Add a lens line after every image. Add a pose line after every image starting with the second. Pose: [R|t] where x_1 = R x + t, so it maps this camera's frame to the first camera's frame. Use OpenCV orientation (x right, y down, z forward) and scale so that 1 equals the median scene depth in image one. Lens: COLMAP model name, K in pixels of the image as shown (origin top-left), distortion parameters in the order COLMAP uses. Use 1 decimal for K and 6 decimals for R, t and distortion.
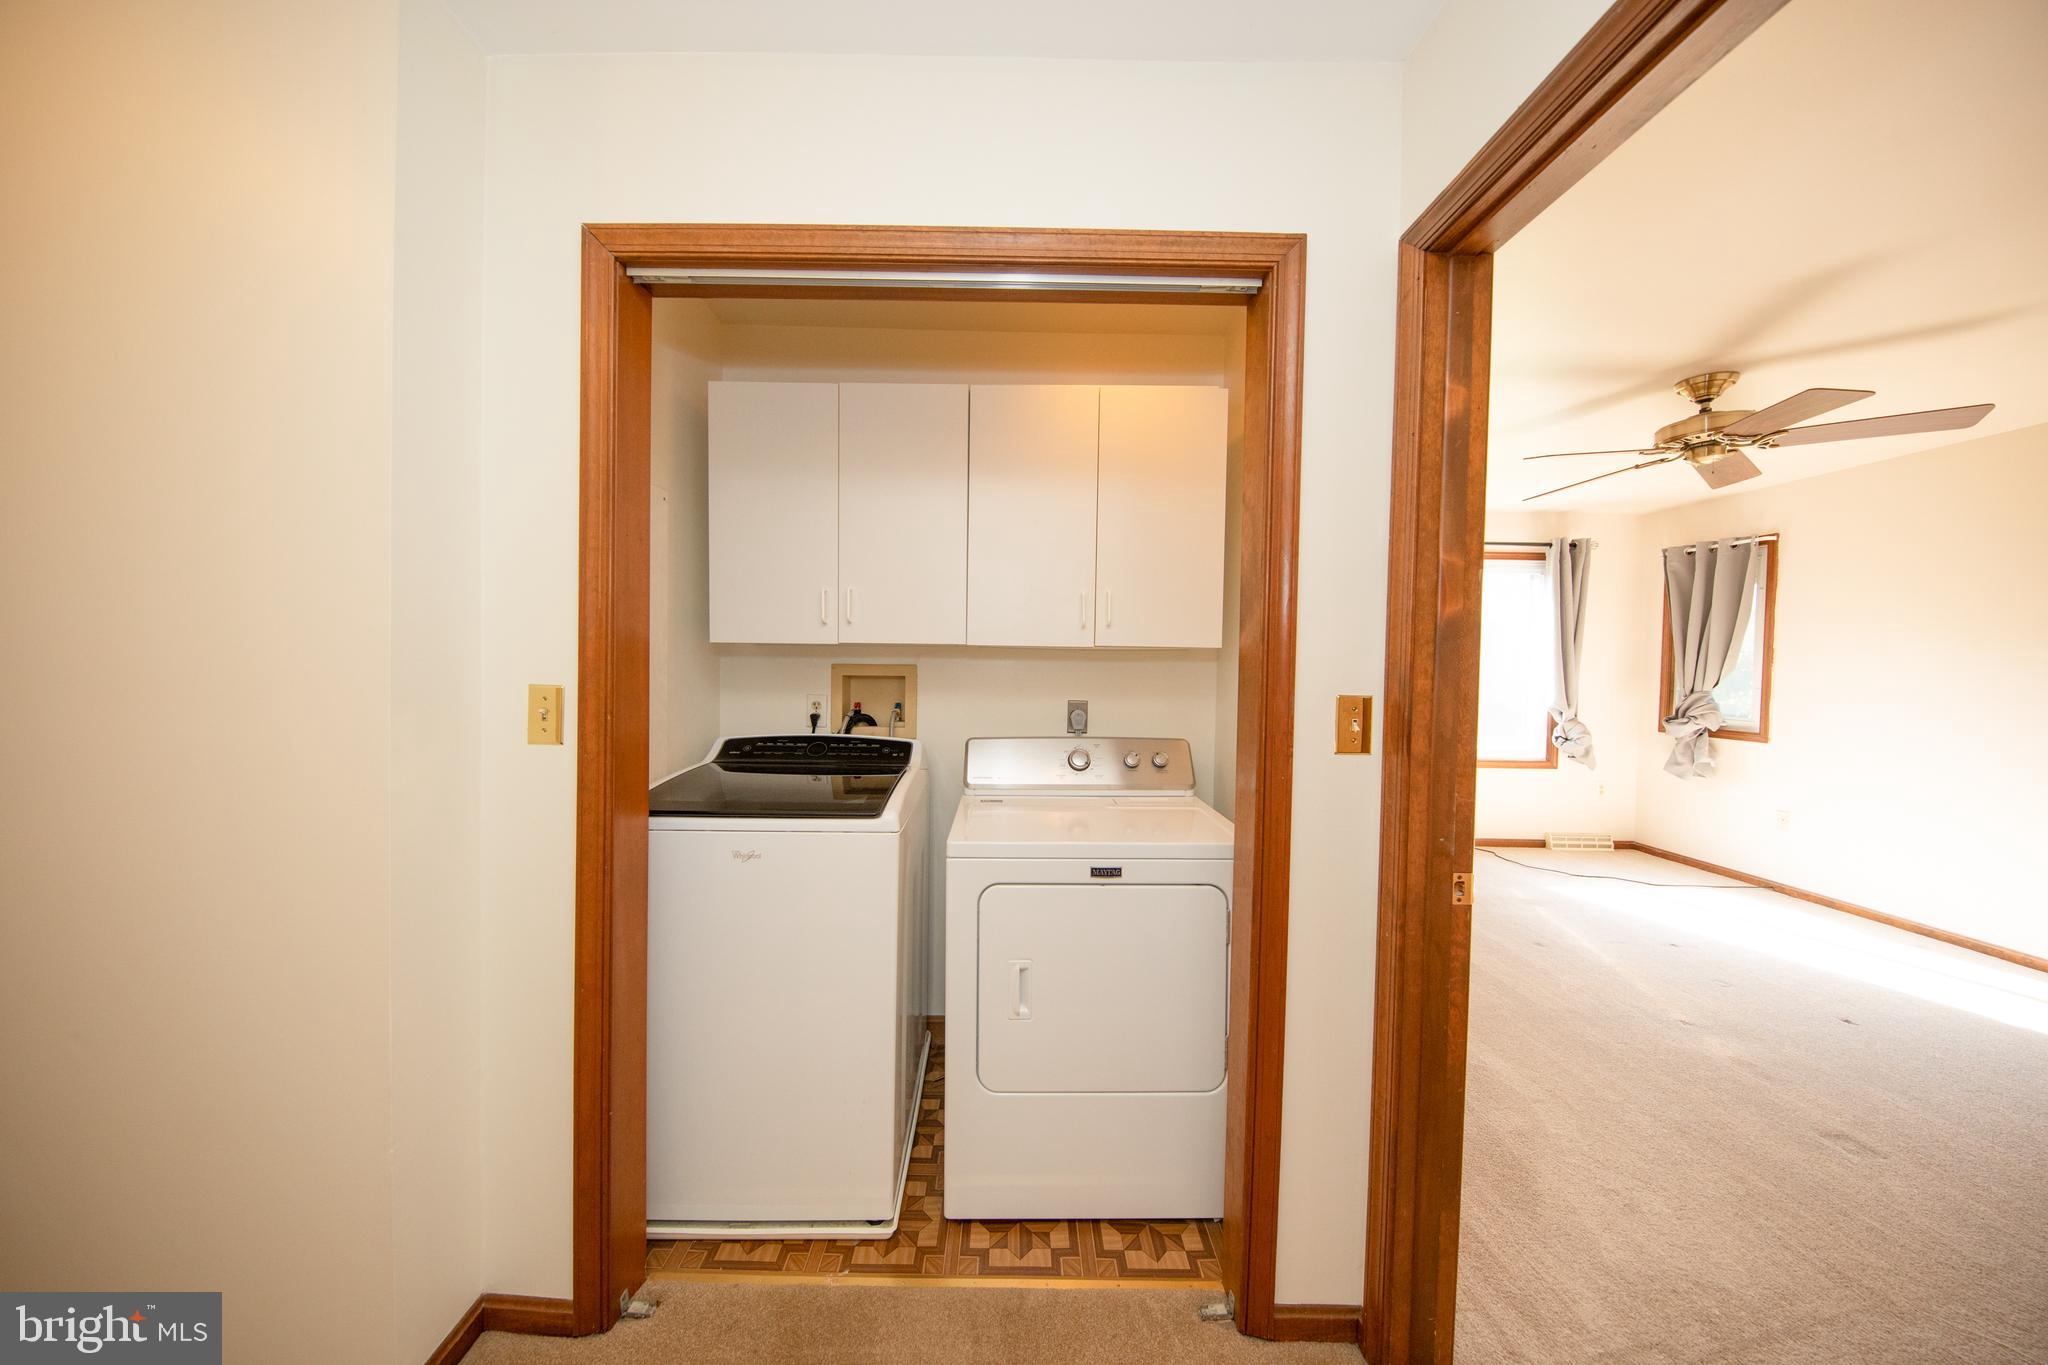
lens RADIAL K [[653.3, 0, 1011.0], [0, 653.3, 678.0], [0, 0, 1]] dist [-0.003522, -0.001329]
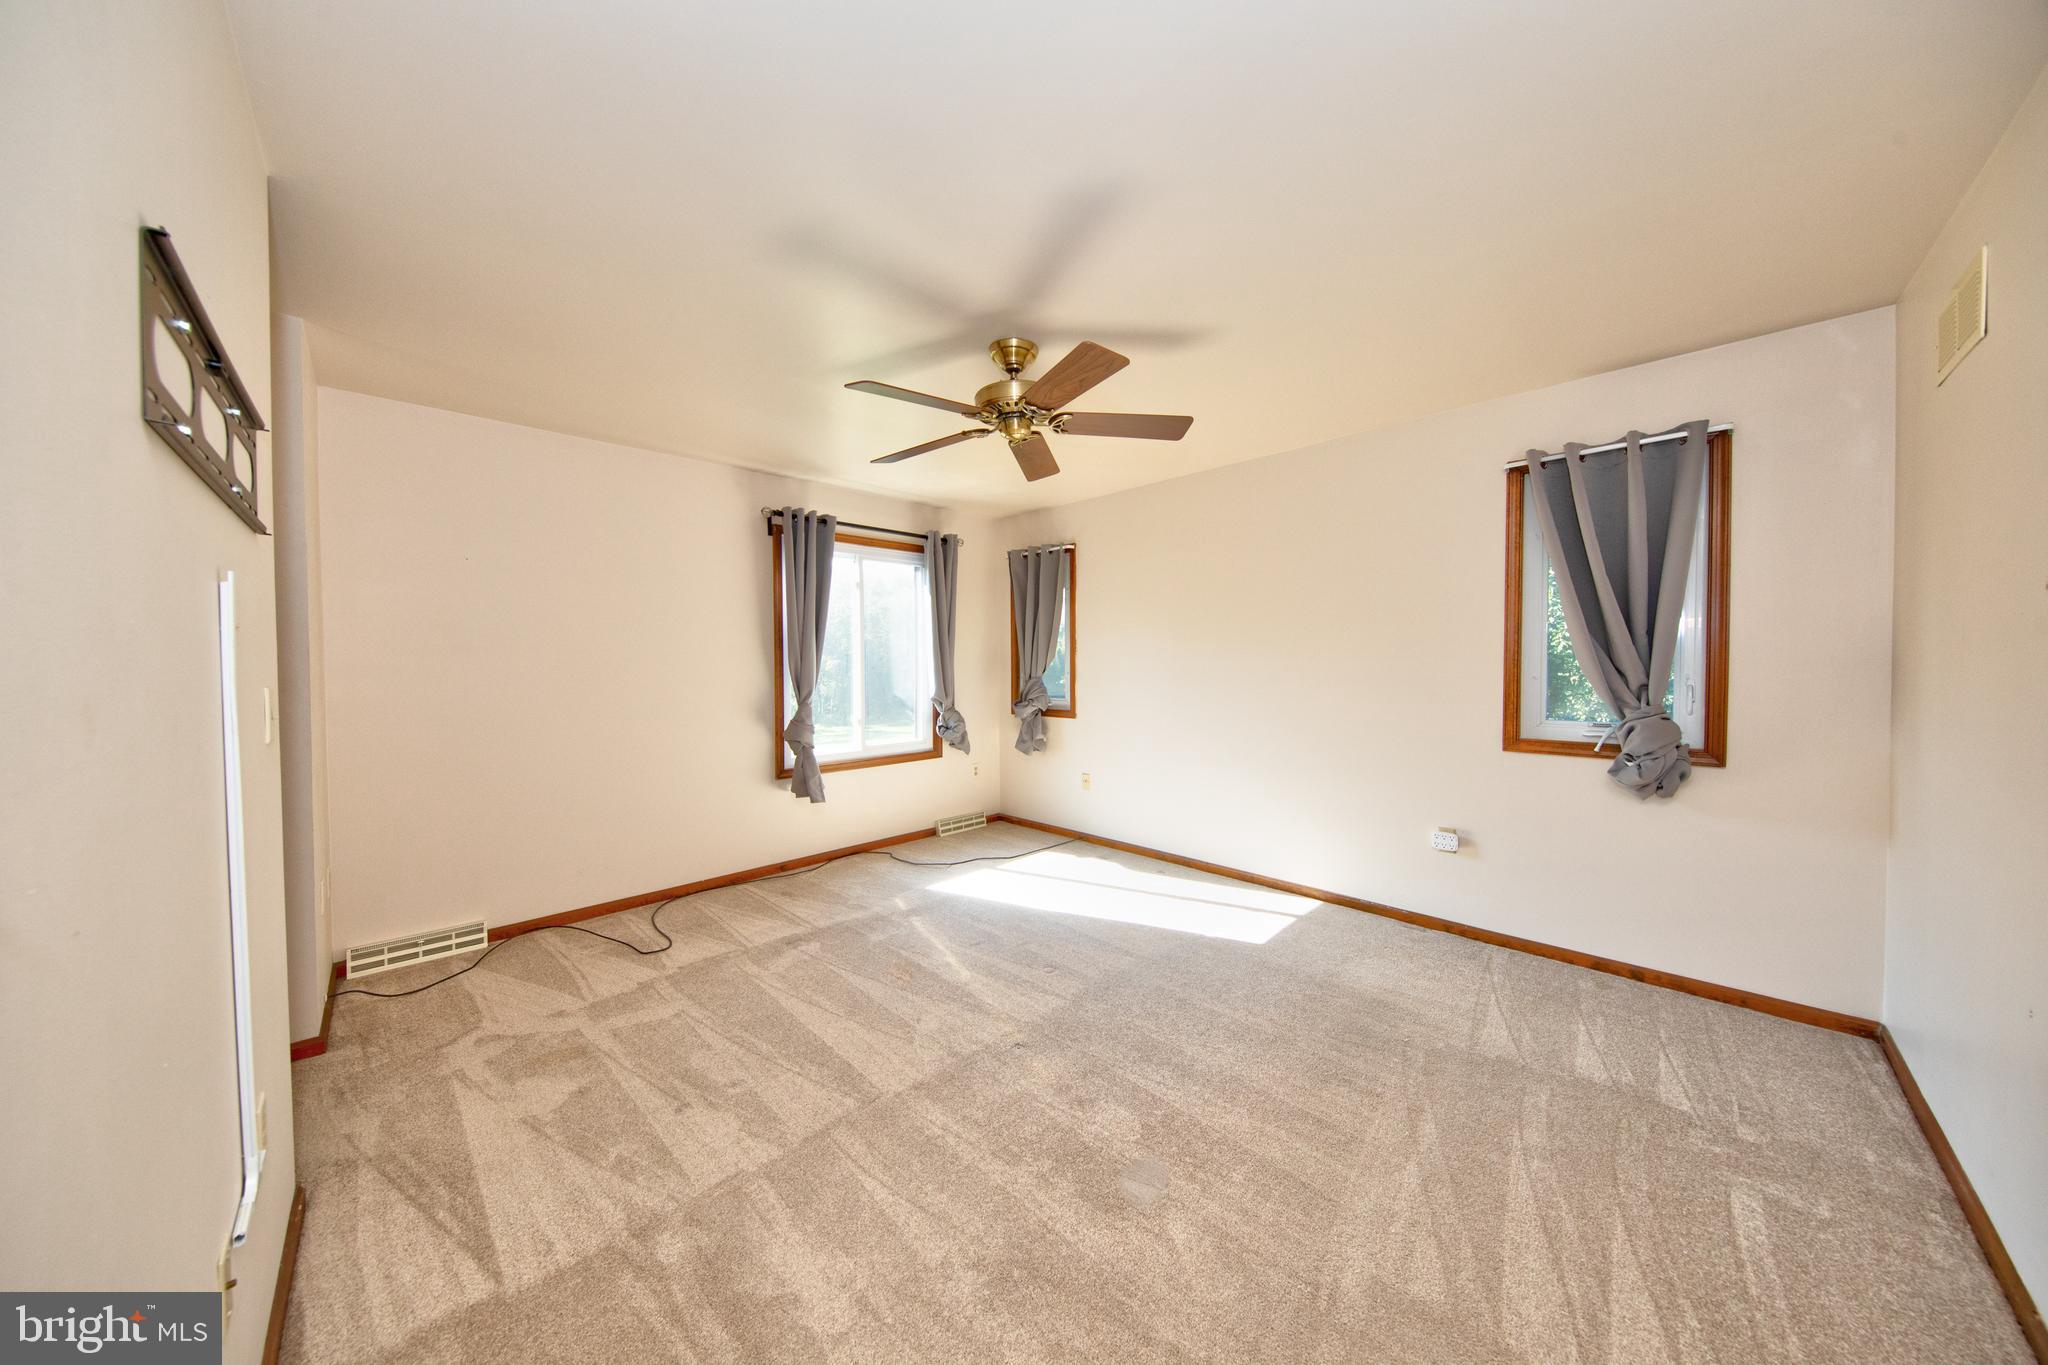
lens RADIAL K [[653.3, 0, 1026.7], [0, 653.3, 683.4], [0, 0, 1]] dist [-0.003522, -0.001329]
pose [[0.710501, -0.044758, 0.702271, 0.231503], [0.037352, 0.998967, 0.025878, 0.001175], [-0.702704, 0.007845, 0.711439, 0.183351]]
